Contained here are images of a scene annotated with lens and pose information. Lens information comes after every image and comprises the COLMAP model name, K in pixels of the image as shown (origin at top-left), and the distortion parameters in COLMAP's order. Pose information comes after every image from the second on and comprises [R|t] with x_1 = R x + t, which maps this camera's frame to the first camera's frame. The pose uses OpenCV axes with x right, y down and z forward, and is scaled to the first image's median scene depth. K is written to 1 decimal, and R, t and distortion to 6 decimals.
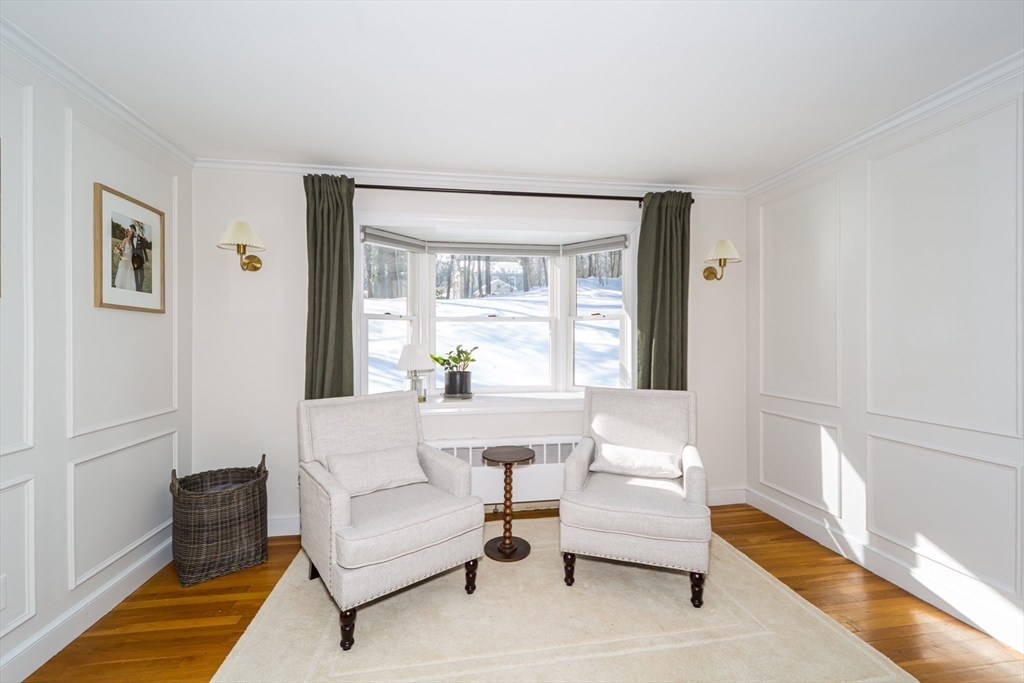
lens RADIAL K [[426.4, 0, 514.7], [0, 426.4, 332.3], [0, 0, 1]] dist [0.000082, -0.000138]
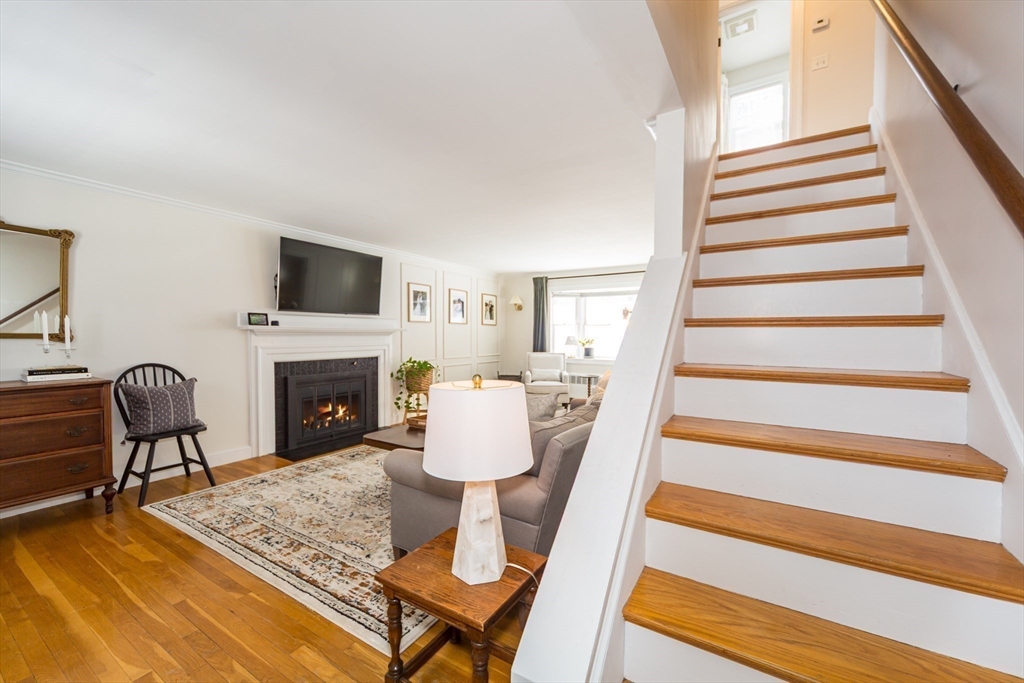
lens RADIAL K [[415.0, 0, 512.0], [0, 415.0, 341.5], [0, 0, 1]] dist [0.000936, 0.000027]
pose [[0.756811, 0.020711, -0.653305, 1.258356], [-0.002356, 0.999578, 0.028959, -0.011289], [0.653629, -0.020378, 0.756541, -1.250073]]
